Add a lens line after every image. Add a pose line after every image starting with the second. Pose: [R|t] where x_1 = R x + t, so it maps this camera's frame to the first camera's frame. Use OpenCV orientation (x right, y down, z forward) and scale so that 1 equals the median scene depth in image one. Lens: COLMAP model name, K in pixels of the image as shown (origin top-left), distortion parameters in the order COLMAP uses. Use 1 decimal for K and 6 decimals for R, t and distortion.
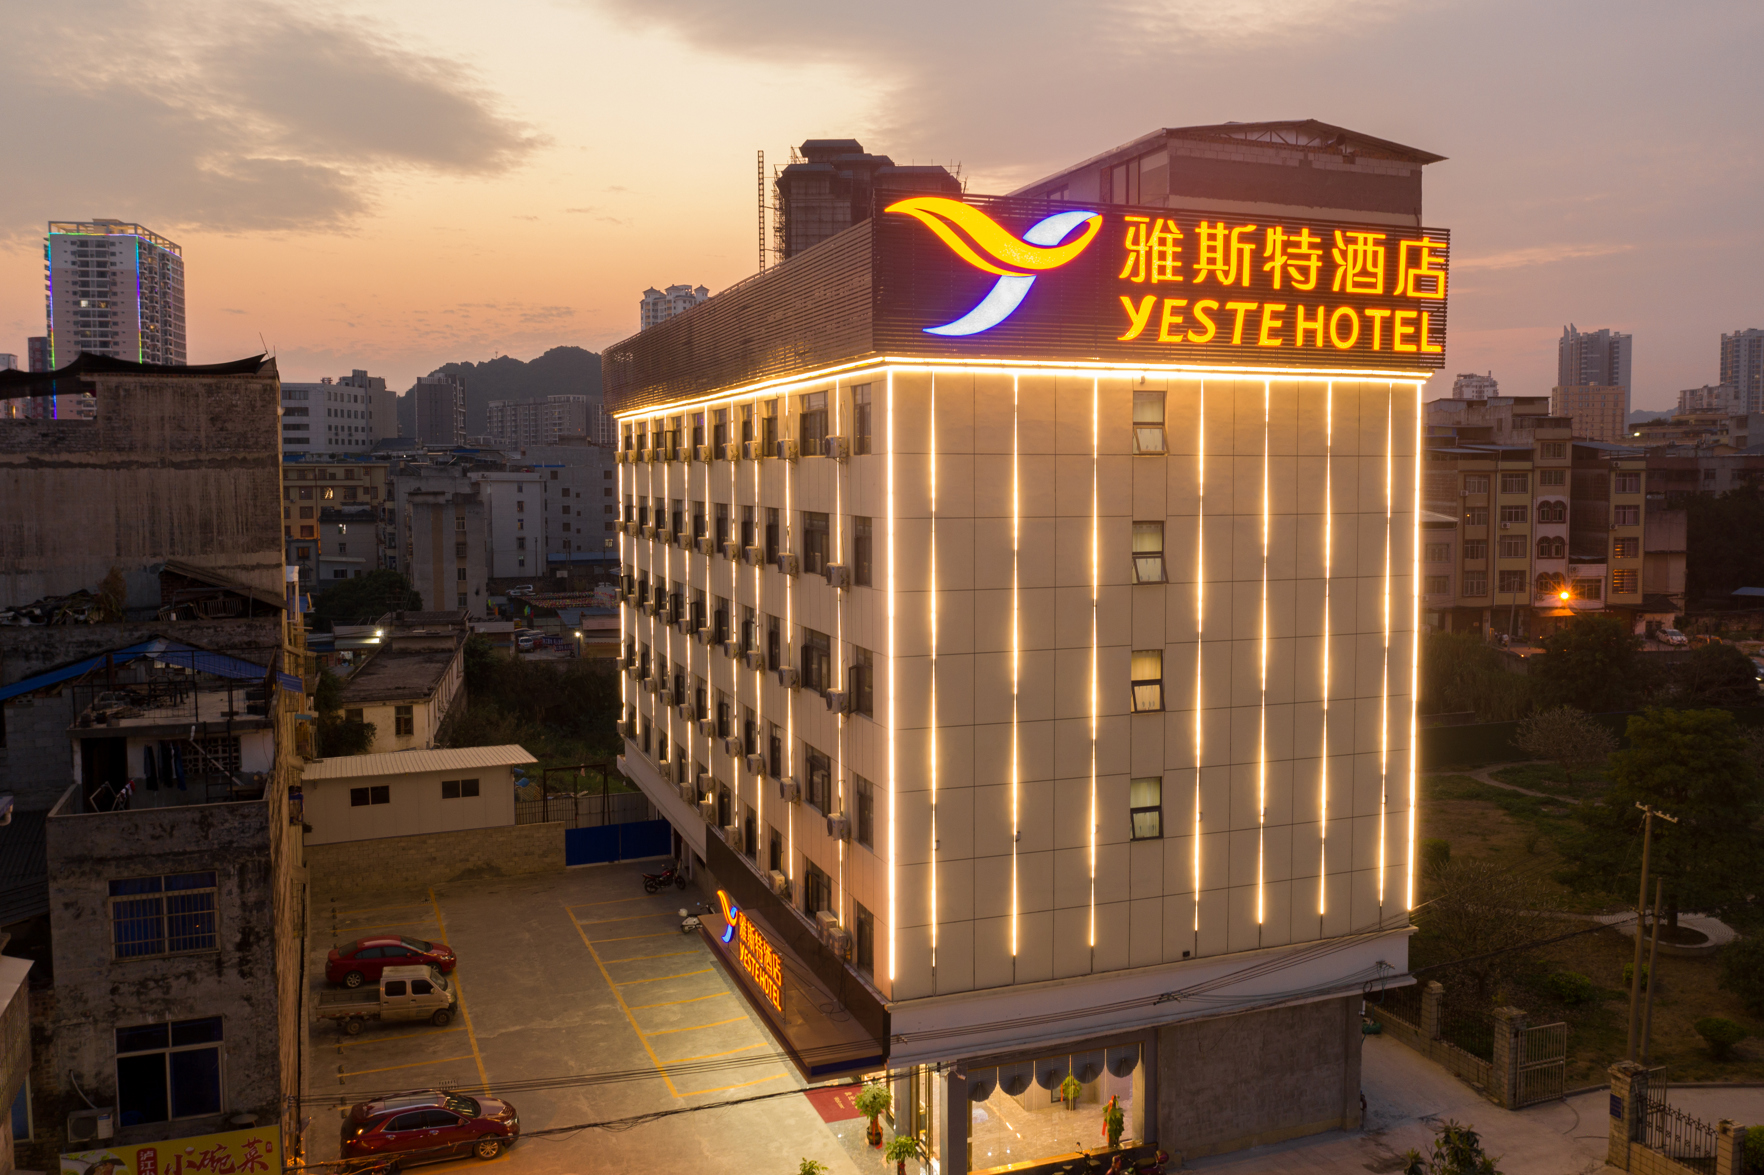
lens RADIAL K [[1475.2, 0, 920.7], [0, 1475.2, 546.7], [0, 0, 1]] dist [-0.034826, 0.002652]
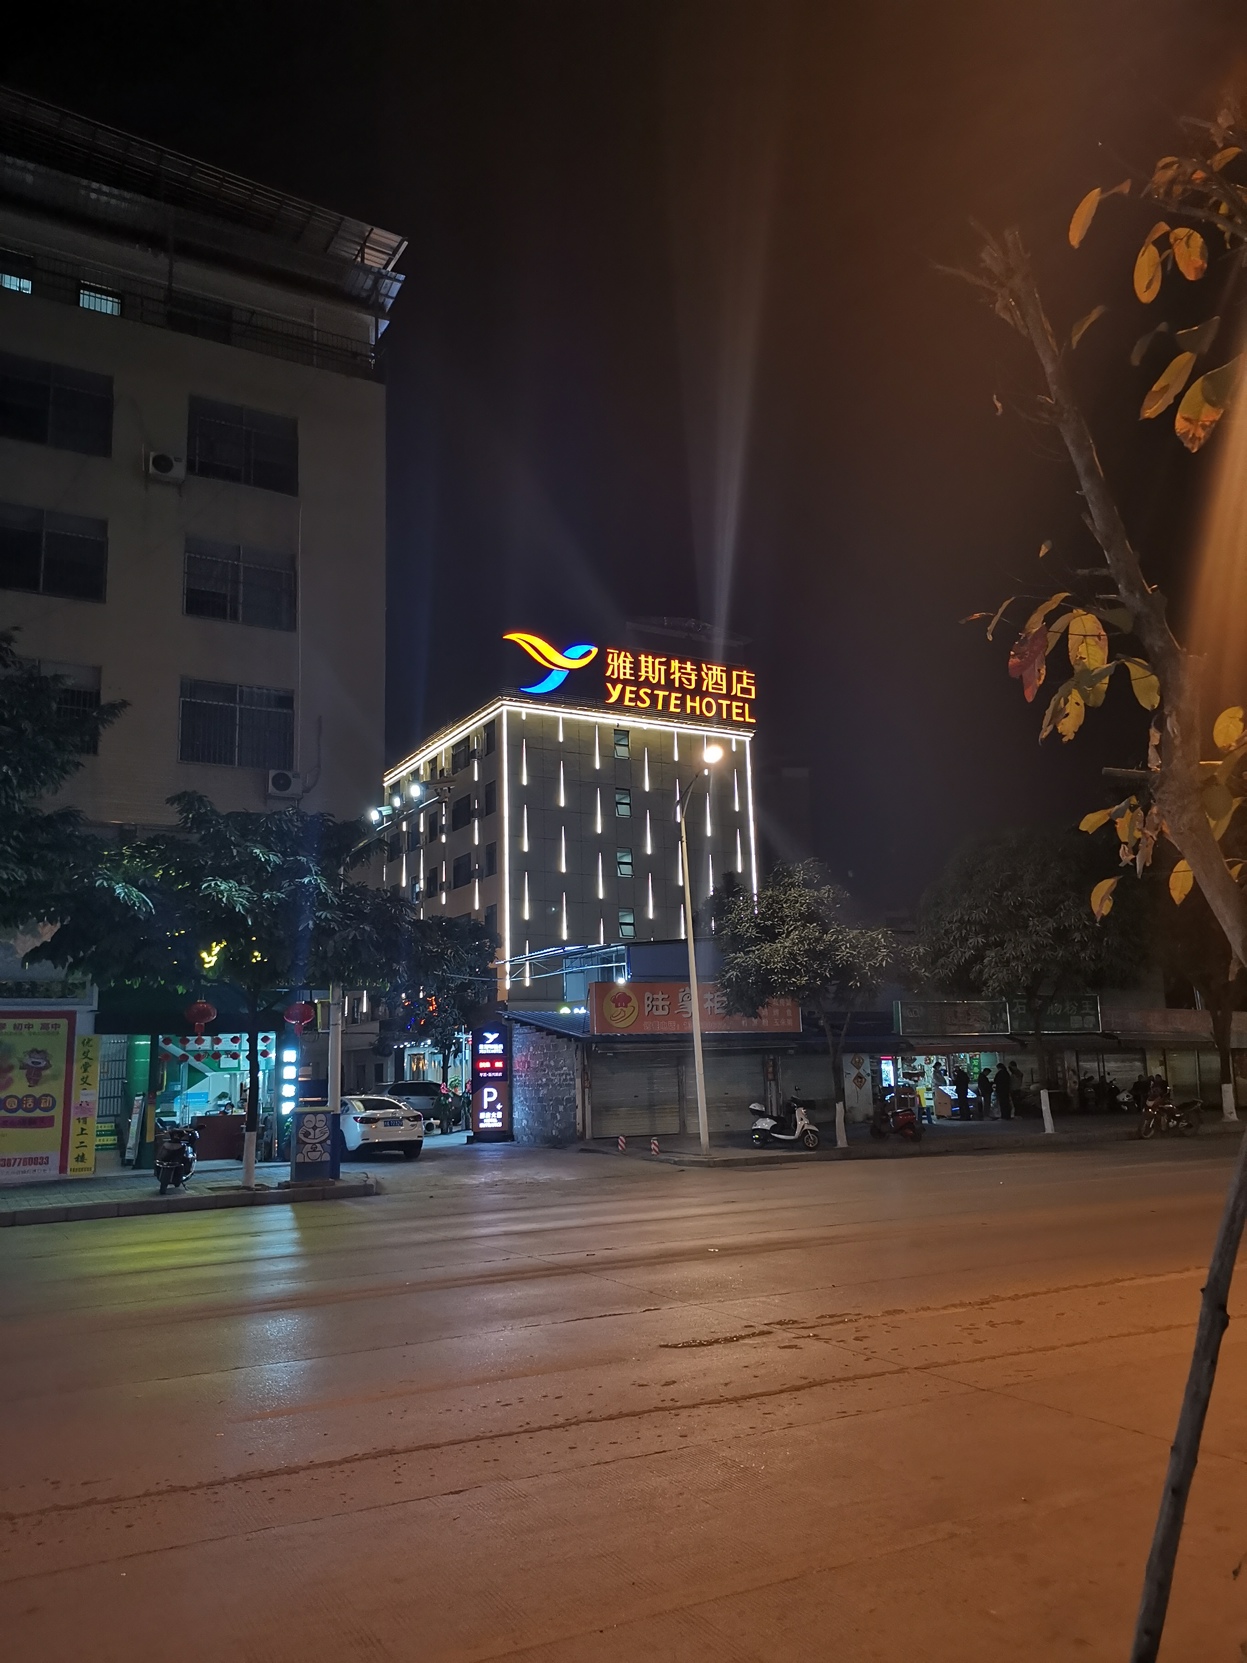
lens RADIAL K [[1276.3, 0, 623.2], [0, 1276.3, 835.6], [0, 0, 1]] dist [0.001096, 0.000384]
pose [[0.990110, -0.000436, 0.140290, -0.107278], [0.034590, 0.969882, -0.241108, 0.502756], [-0.135960, 0.243576, 0.960305, -0.779077]]
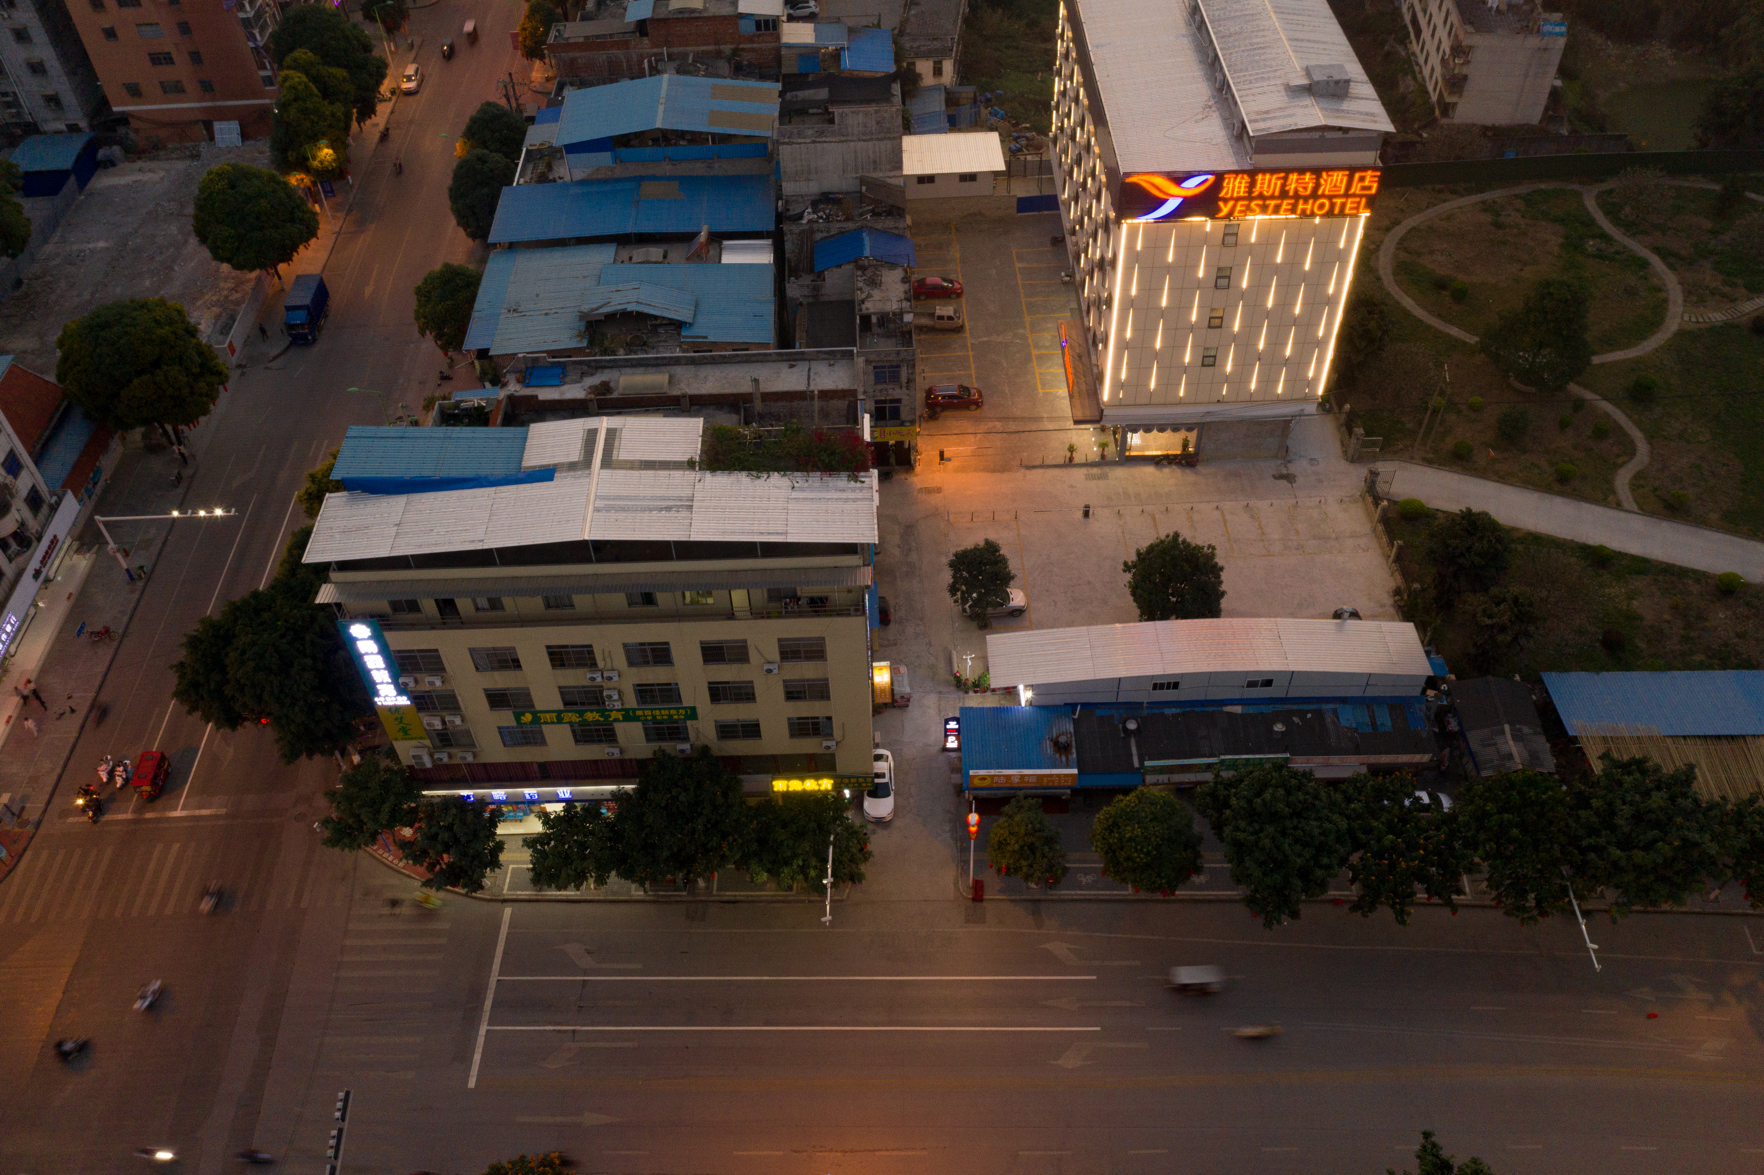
lens RADIAL K [[1475.2, 0, 882.0], [0, 1475.2, 587.7], [0, 0, 1]] dist [-0.034826, 0.002652]
pose [[0.939555, 0.234733, -0.249271, 0.368006], [-0.000950, 0.729803, 0.683657, -1.389599], [0.342396, -0.642097, 0.685913, -1.367805]]
